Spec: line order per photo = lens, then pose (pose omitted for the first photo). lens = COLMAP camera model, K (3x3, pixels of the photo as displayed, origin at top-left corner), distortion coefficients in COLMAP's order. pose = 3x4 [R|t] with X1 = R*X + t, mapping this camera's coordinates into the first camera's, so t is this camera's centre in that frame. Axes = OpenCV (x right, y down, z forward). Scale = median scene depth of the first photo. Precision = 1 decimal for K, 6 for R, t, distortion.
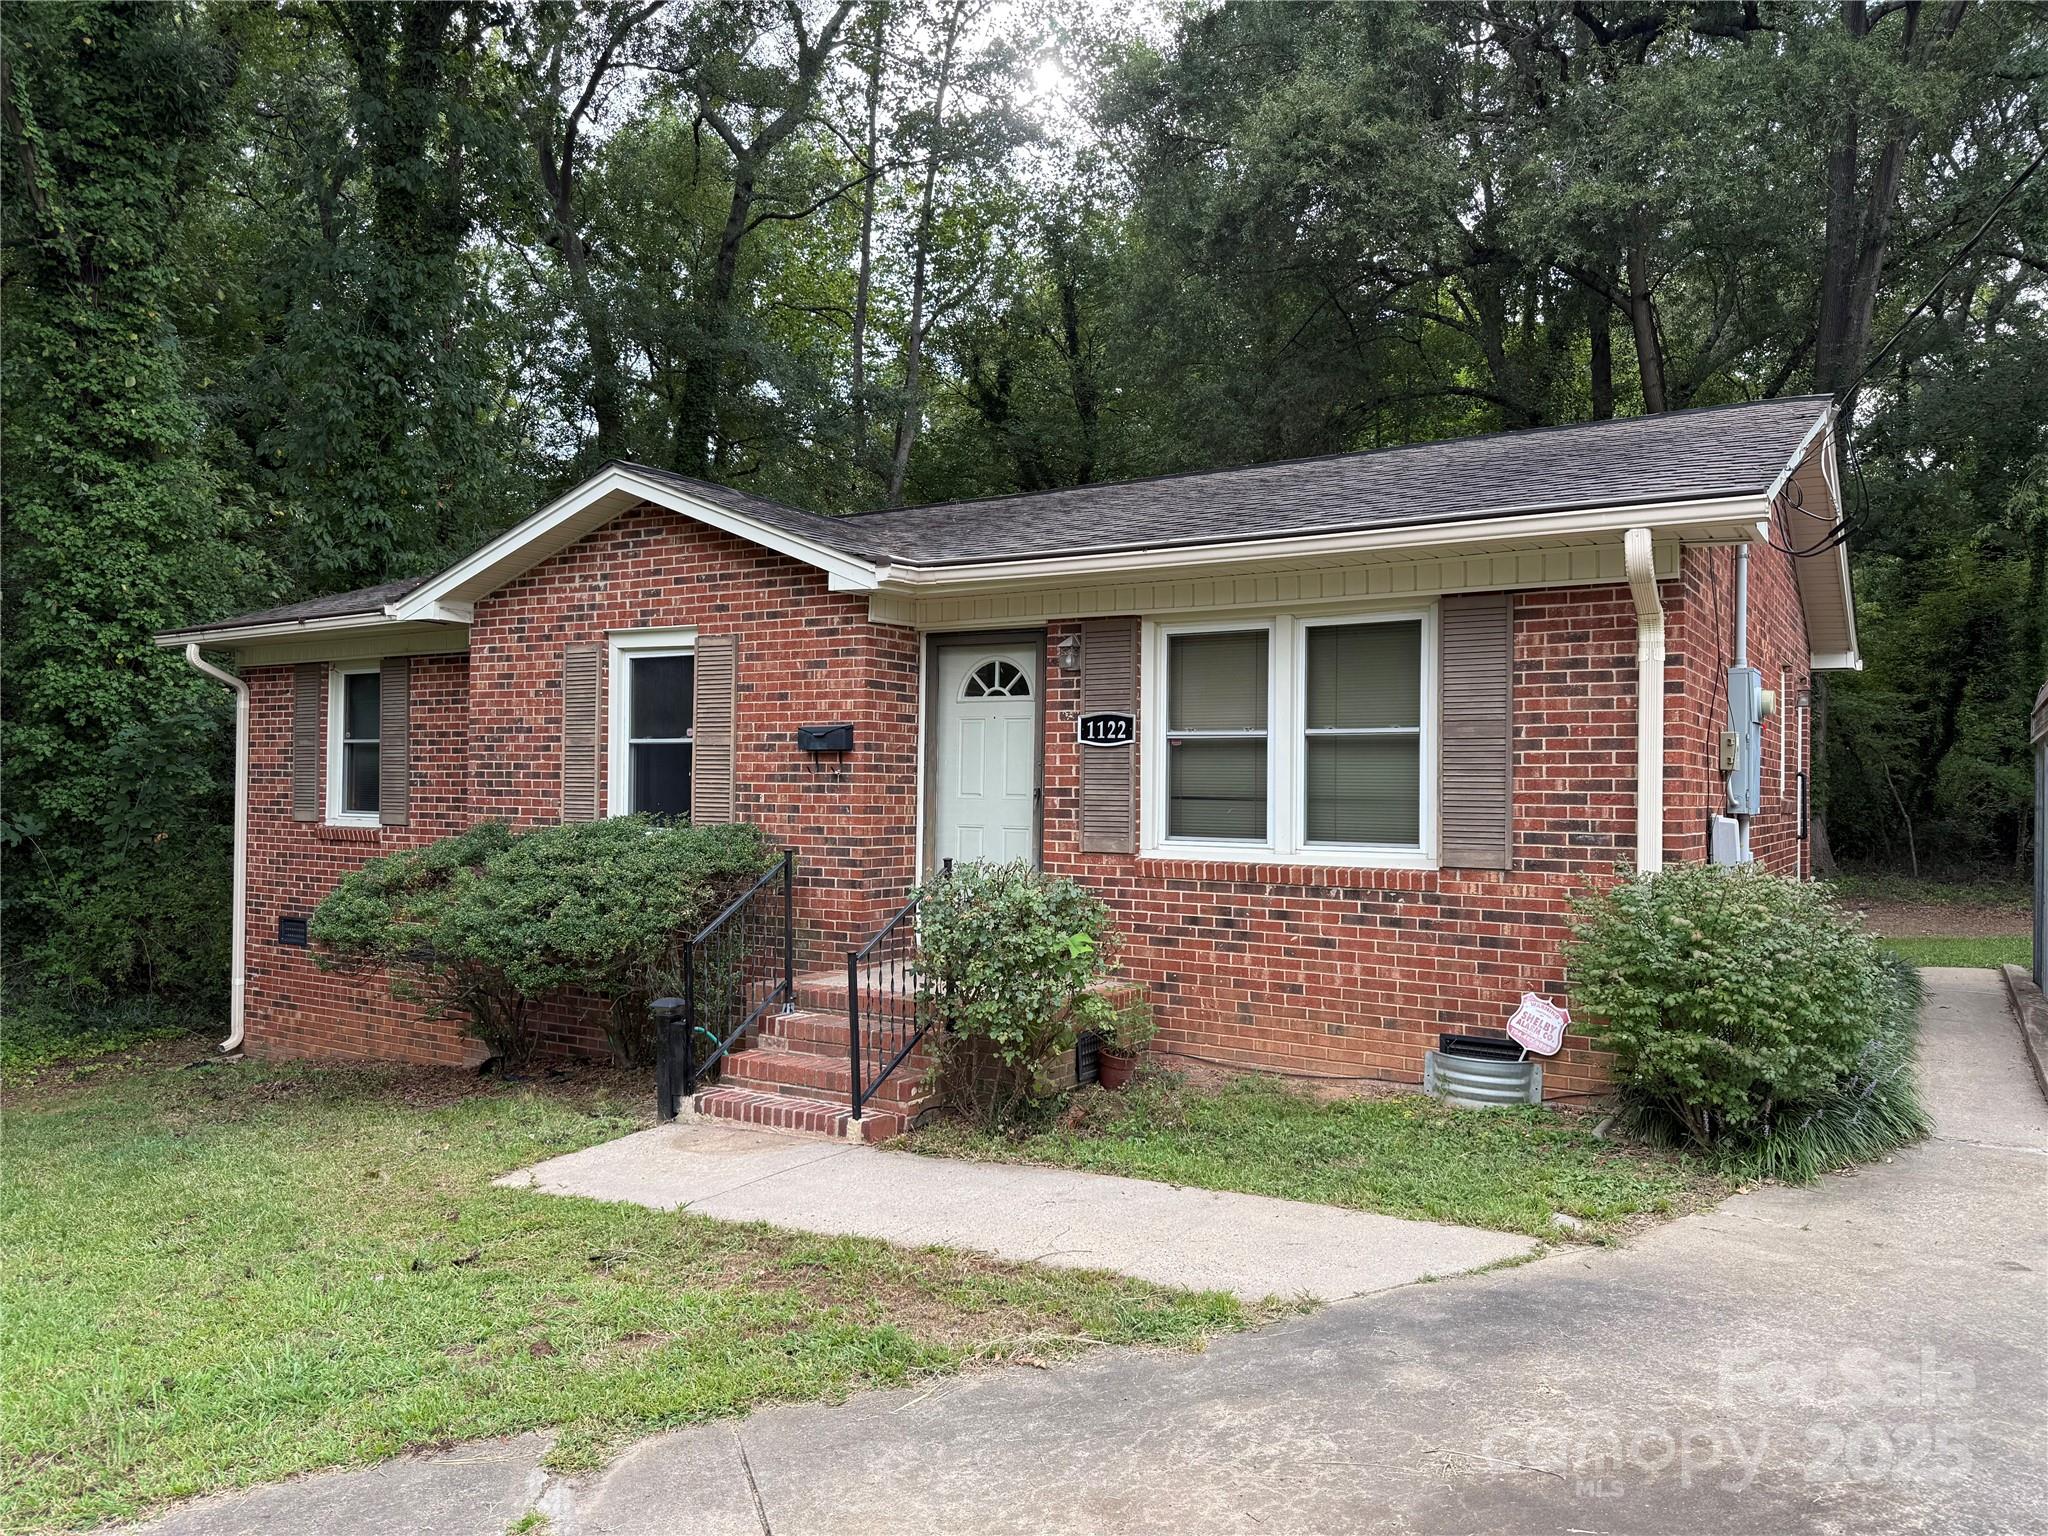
lens RADIAL K [[1442.1, 0, 1024.0], [0, 1442.1, 768.0], [0, 0, 1]] dist [0.160873, -0.258477]
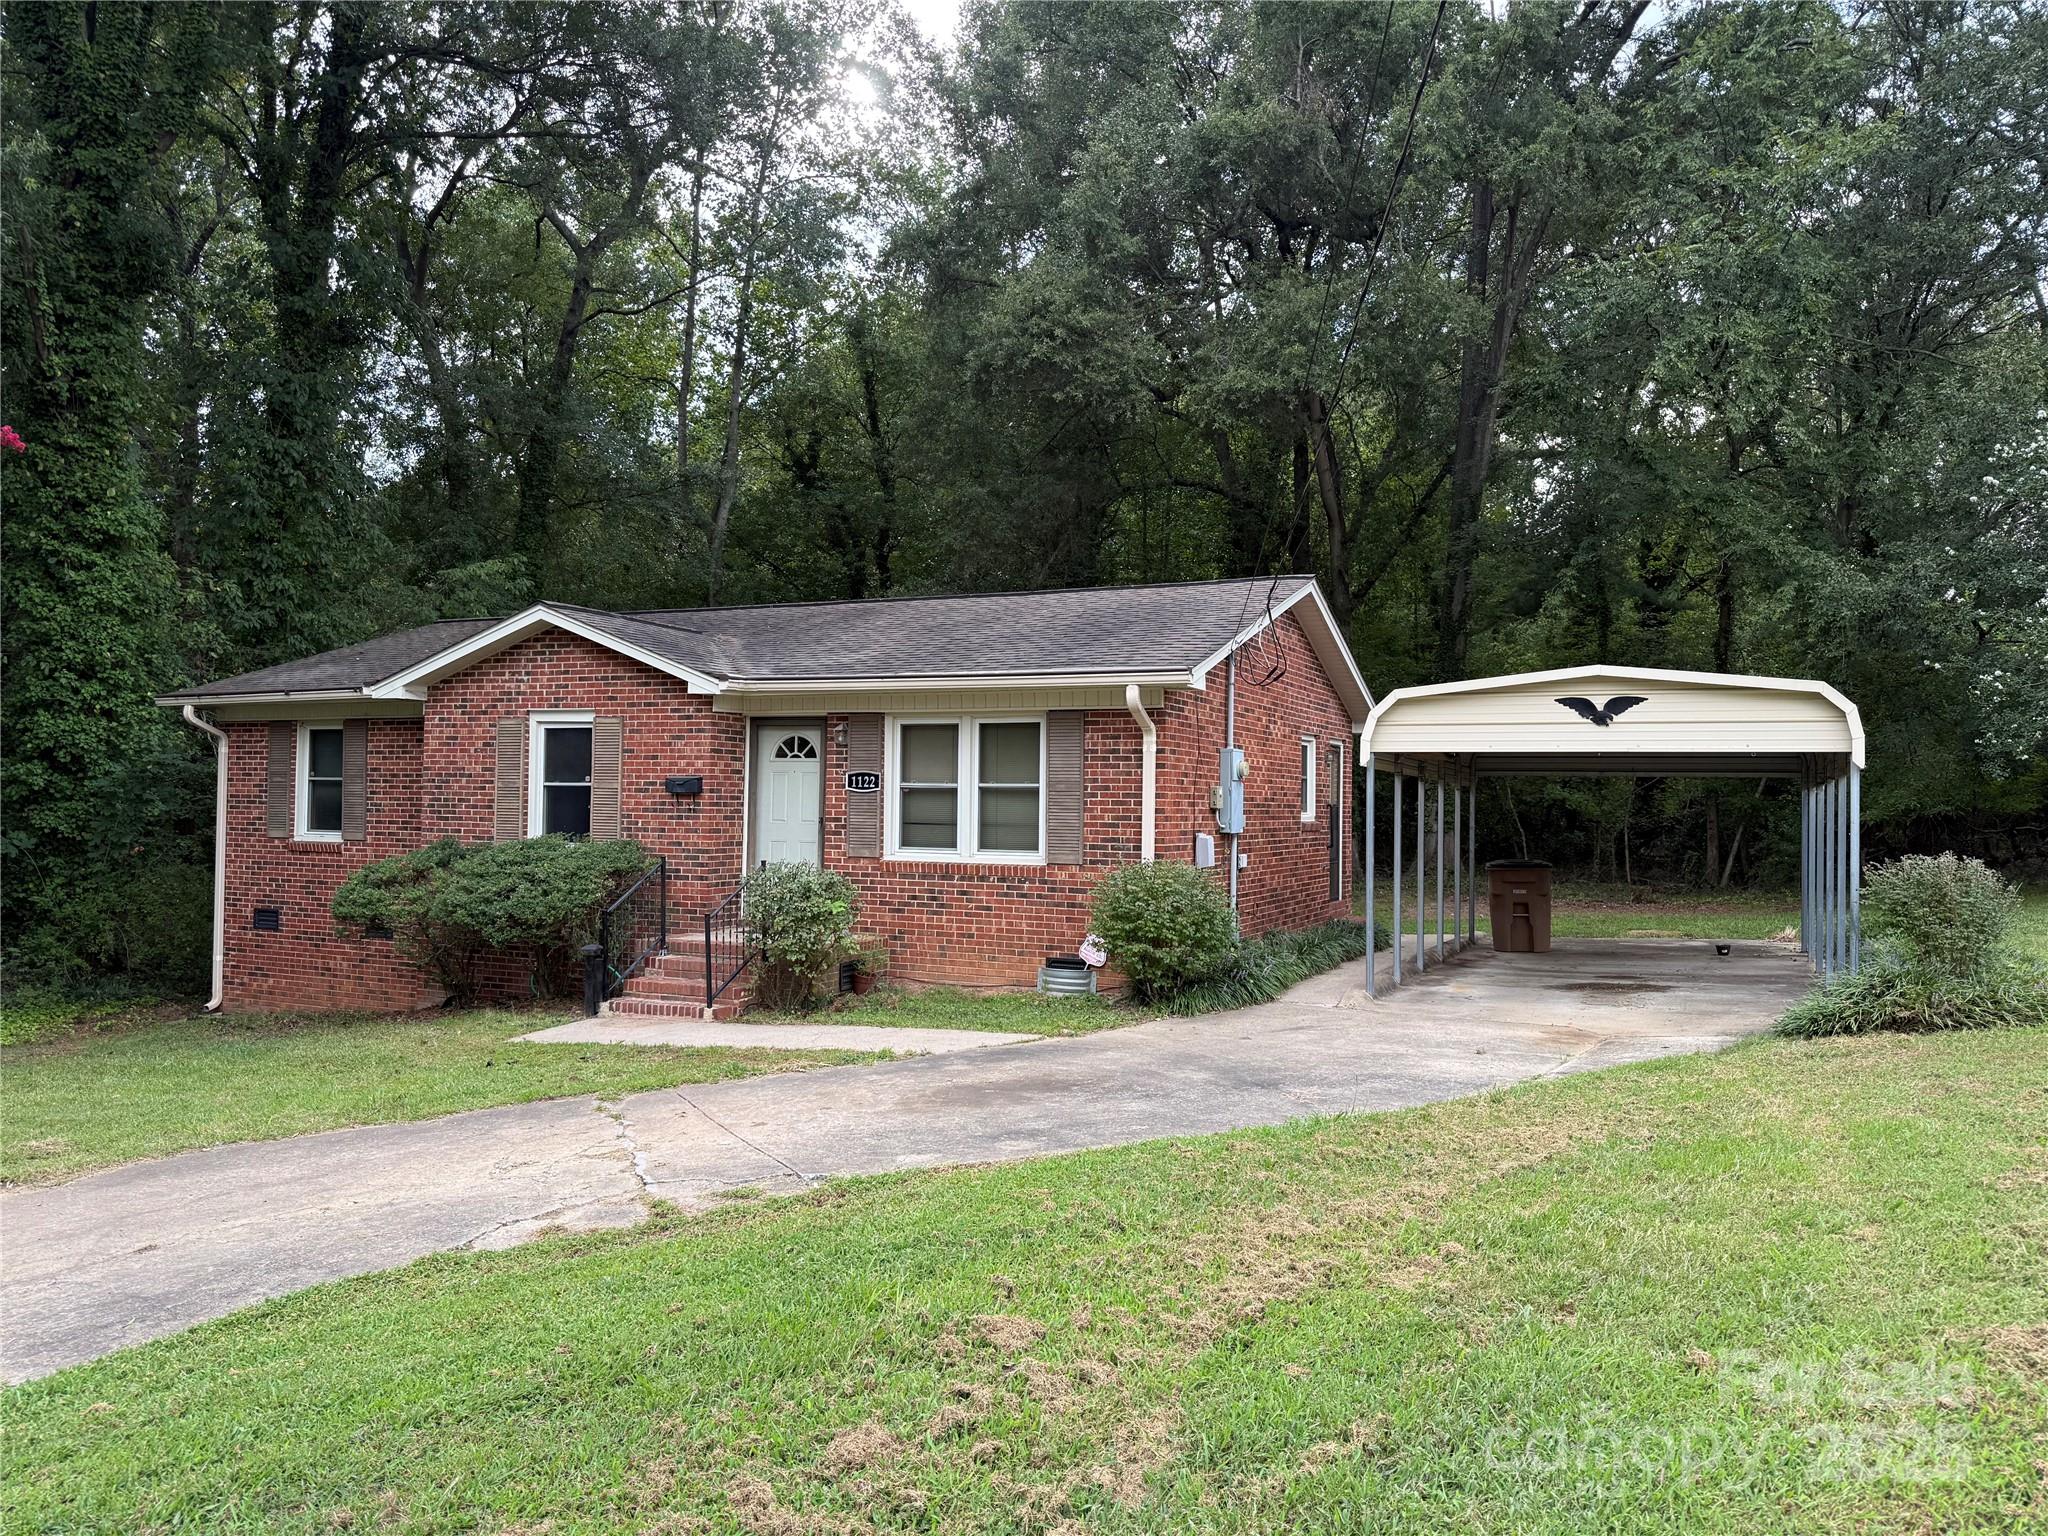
lens RADIAL K [[1442.1, 0, 1024.0], [0, 1442.1, 768.0], [0, 0, 1]] dist [0.160873, -0.258477]
pose [[0.992113, 0.004497, 0.125263, 0.030212], [-0.003659, 0.999969, -0.006919, -0.028922], [-0.125291, 0.006406, 0.992099, -0.595226]]
